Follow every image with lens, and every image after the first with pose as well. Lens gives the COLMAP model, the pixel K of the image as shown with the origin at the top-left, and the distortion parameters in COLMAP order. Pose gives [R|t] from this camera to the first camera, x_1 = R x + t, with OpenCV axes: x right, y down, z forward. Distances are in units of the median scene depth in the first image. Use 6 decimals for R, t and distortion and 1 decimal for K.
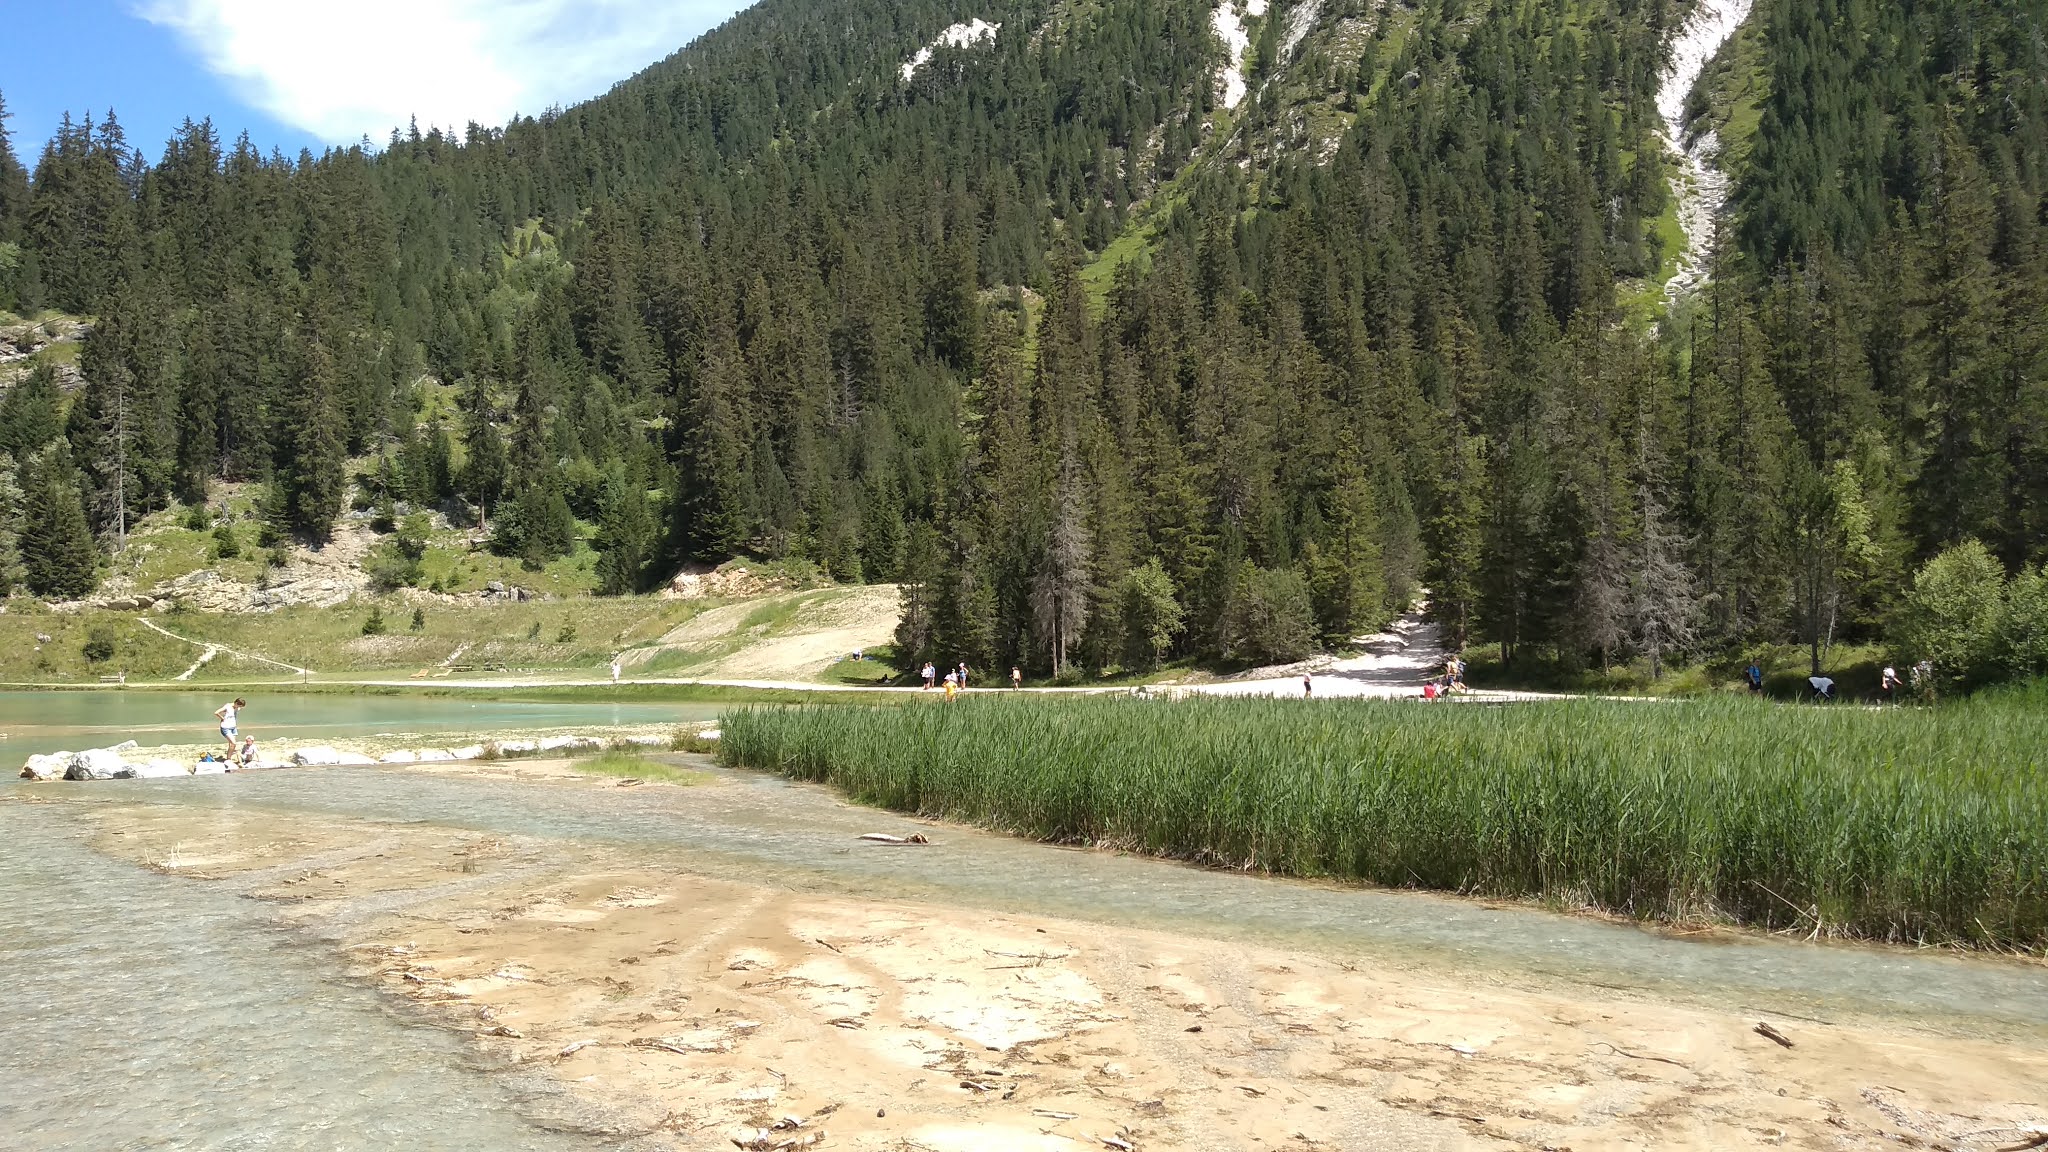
lens RADIAL K [[1590.0, 0, 1024.0], [0, 1590.0, 576.0], [0, 0, 1]] dist [-0.001150, -0.007211]
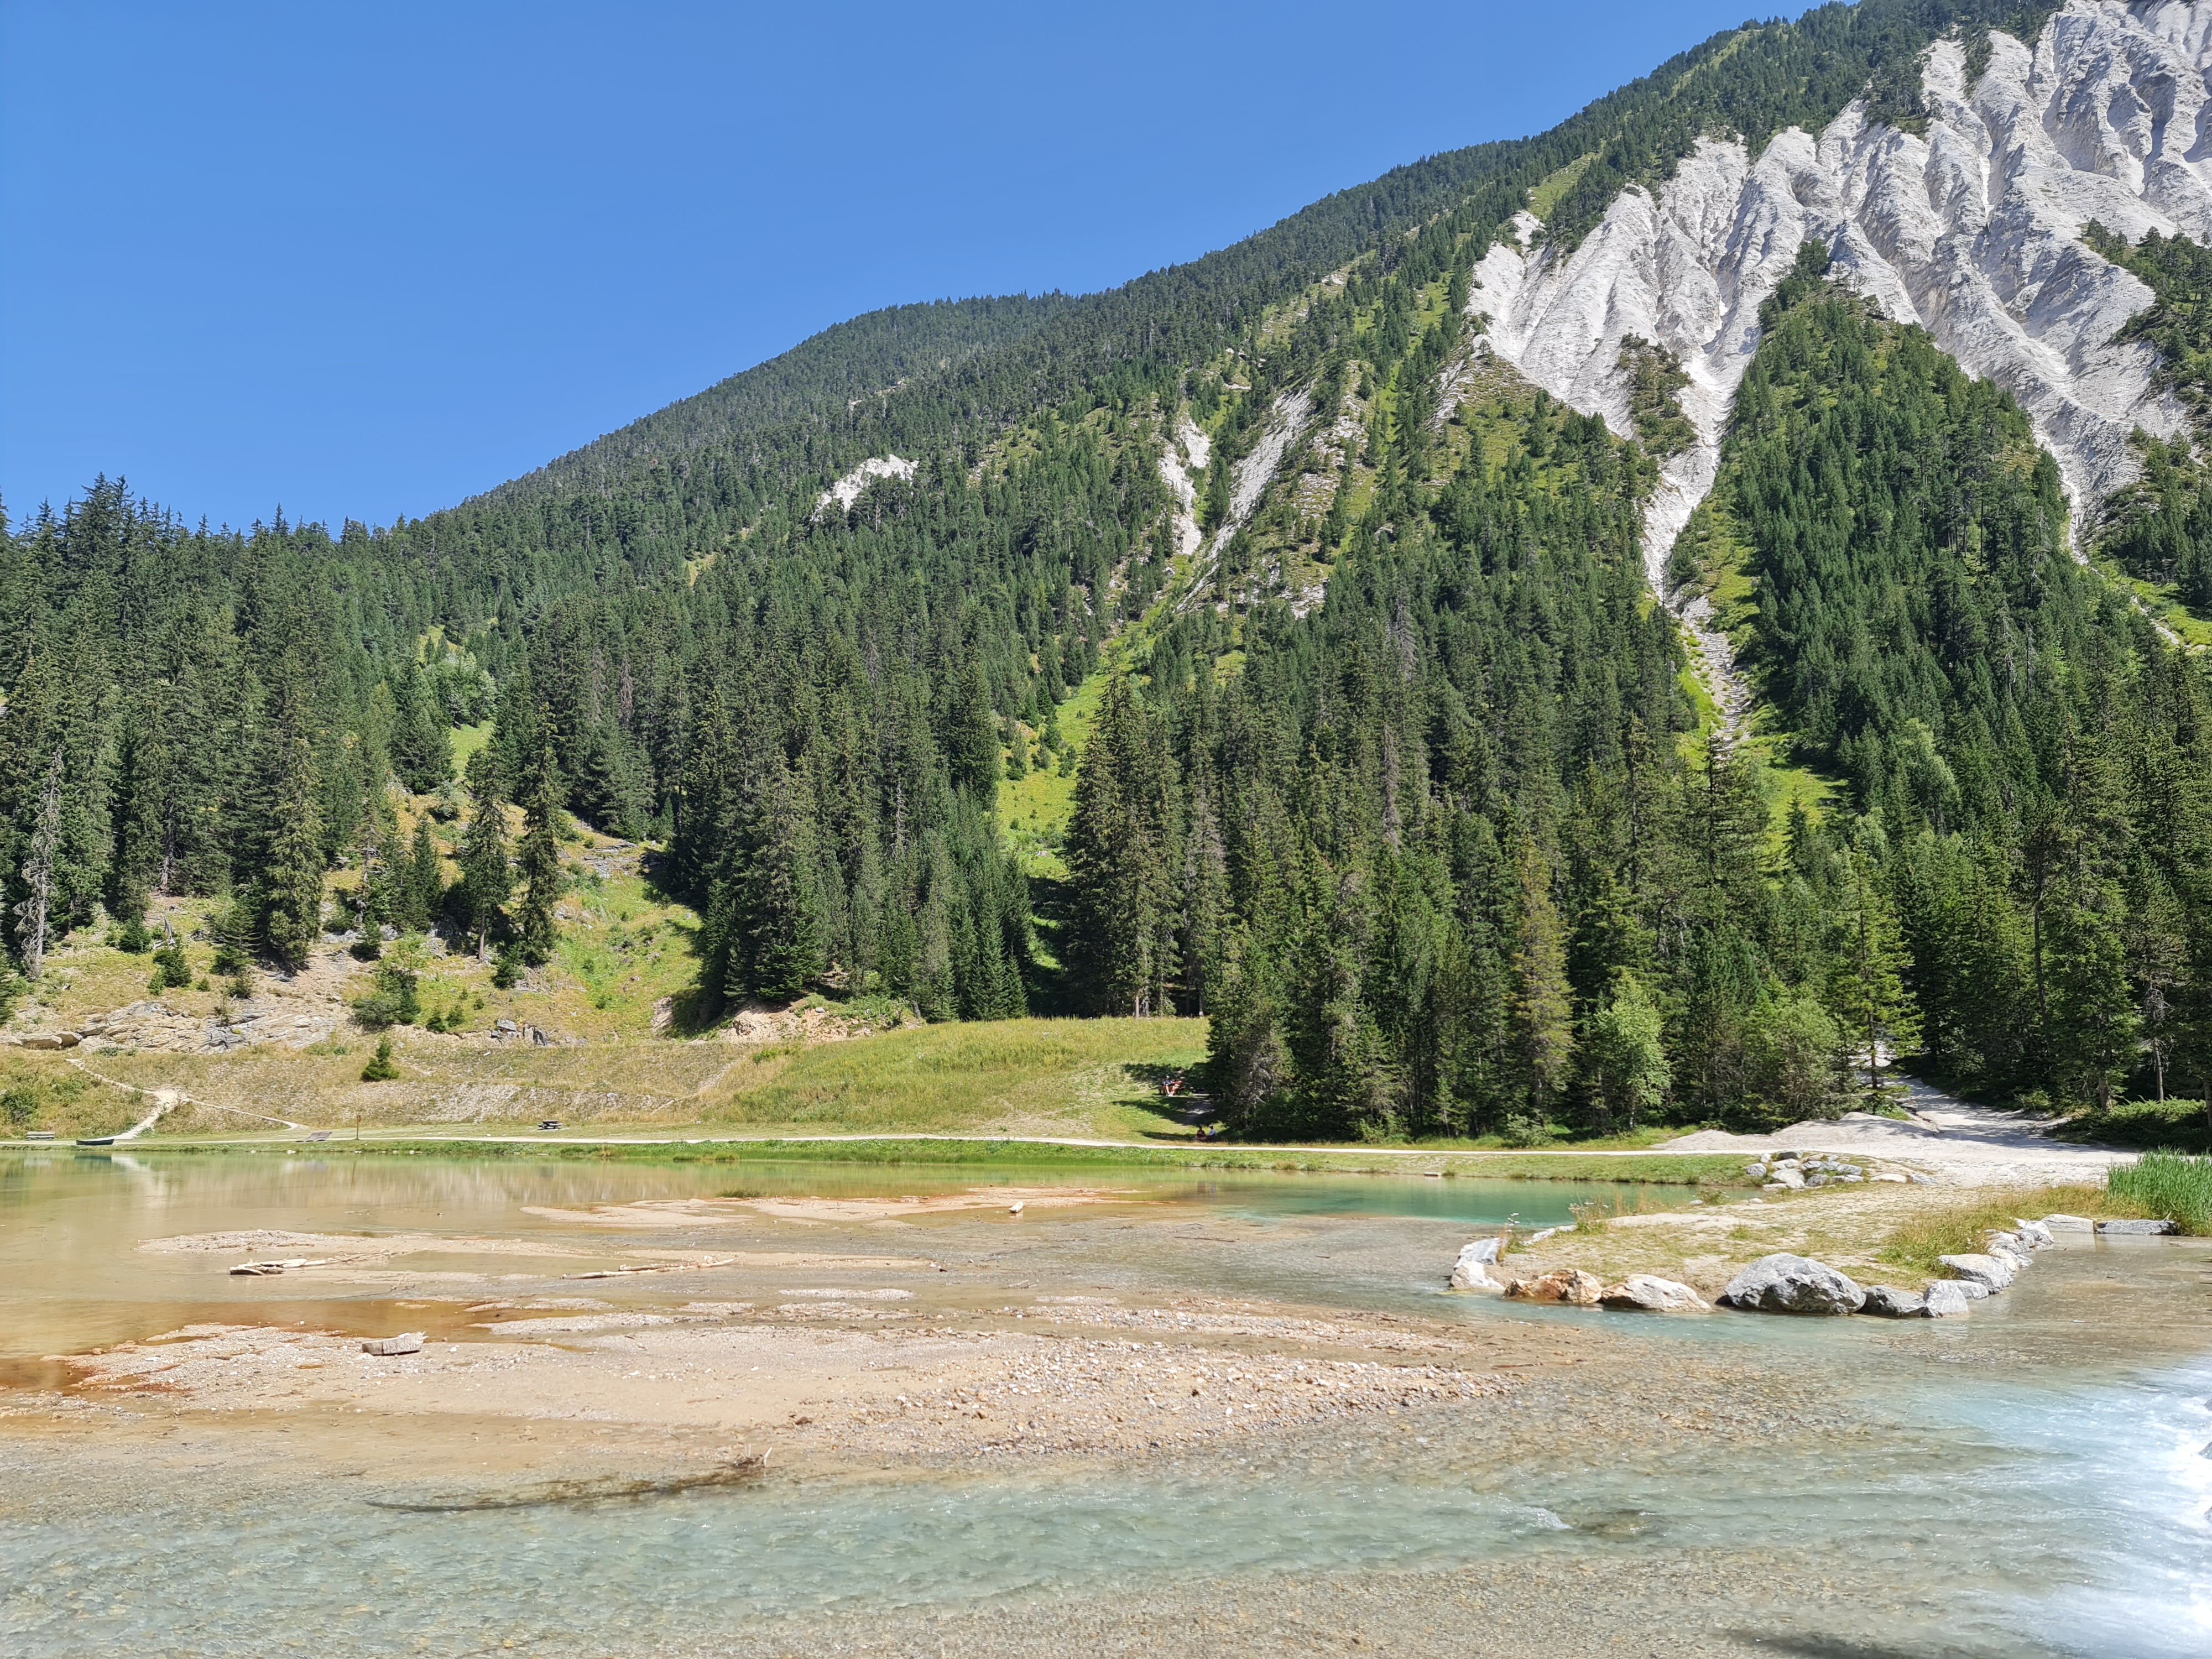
lens RADIAL K [[1612.7, 0, 1106.0], [0, 1612.7, 829.5], [0, 0, 1]] dist [0.054850, -0.061436]
pose [[0.987489, 0.032669, 0.154270, -0.118916], [-0.013579, 0.992288, -0.123211, 0.004115], [-0.157105, 0.119574, 0.980316, 0.060855]]
